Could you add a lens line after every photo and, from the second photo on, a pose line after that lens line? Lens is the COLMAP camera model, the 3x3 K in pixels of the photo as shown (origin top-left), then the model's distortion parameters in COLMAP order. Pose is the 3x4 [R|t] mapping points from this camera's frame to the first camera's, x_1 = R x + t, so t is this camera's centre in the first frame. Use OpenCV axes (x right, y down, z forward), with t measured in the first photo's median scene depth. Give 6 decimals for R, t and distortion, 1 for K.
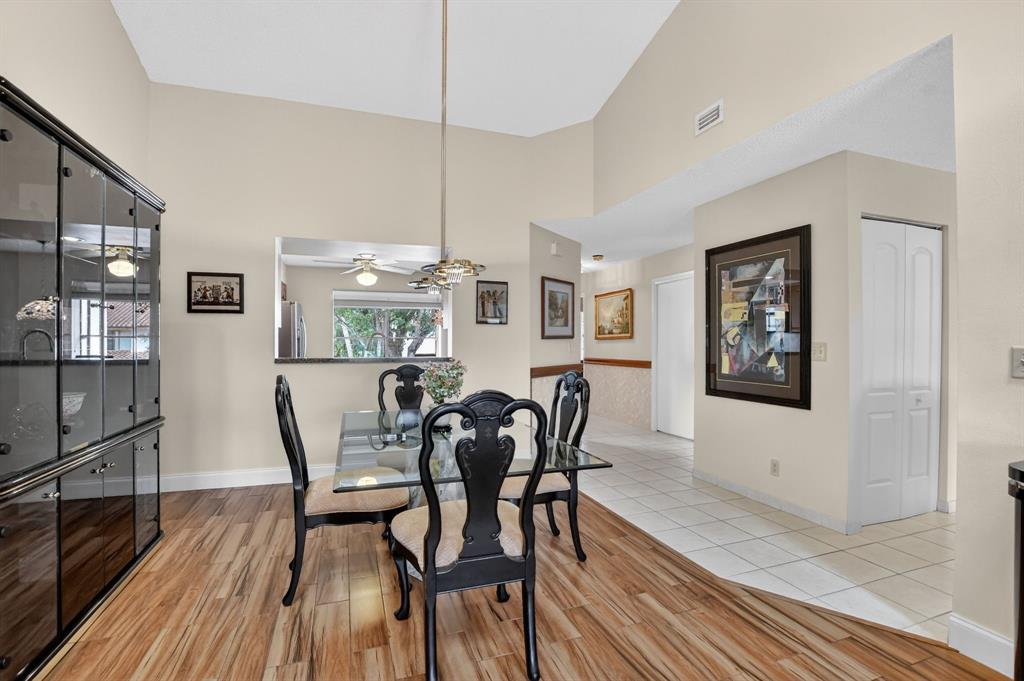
lens RADIAL K [[466.1, 0, 510.7], [0, 466.1, 346.6], [0, 0, 1]] dist [-0.035310, -0.000189]
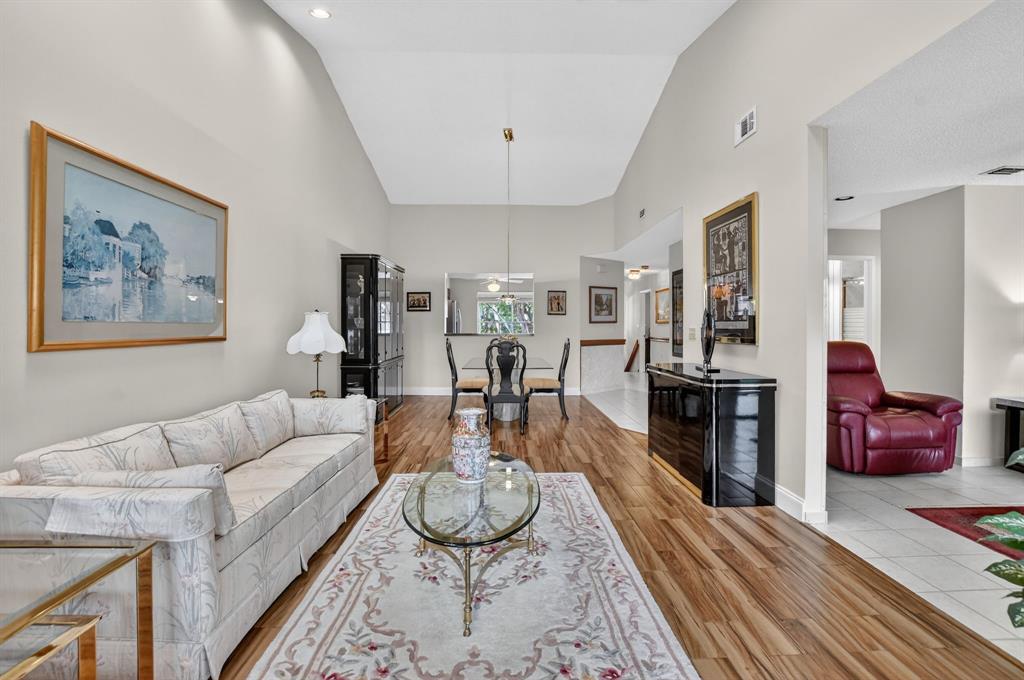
lens RADIAL K [[480.6, 0, 513.6], [0, 480.6, 346.2], [0, 0, 1]] dist [-0.001171, -0.000757]
pose [[0.948526, 0.014761, -0.316355, 0.383999], [-0.003847, 0.999377, 0.035096, 0.006354], [0.316676, -0.032072, 0.947991, -0.784174]]
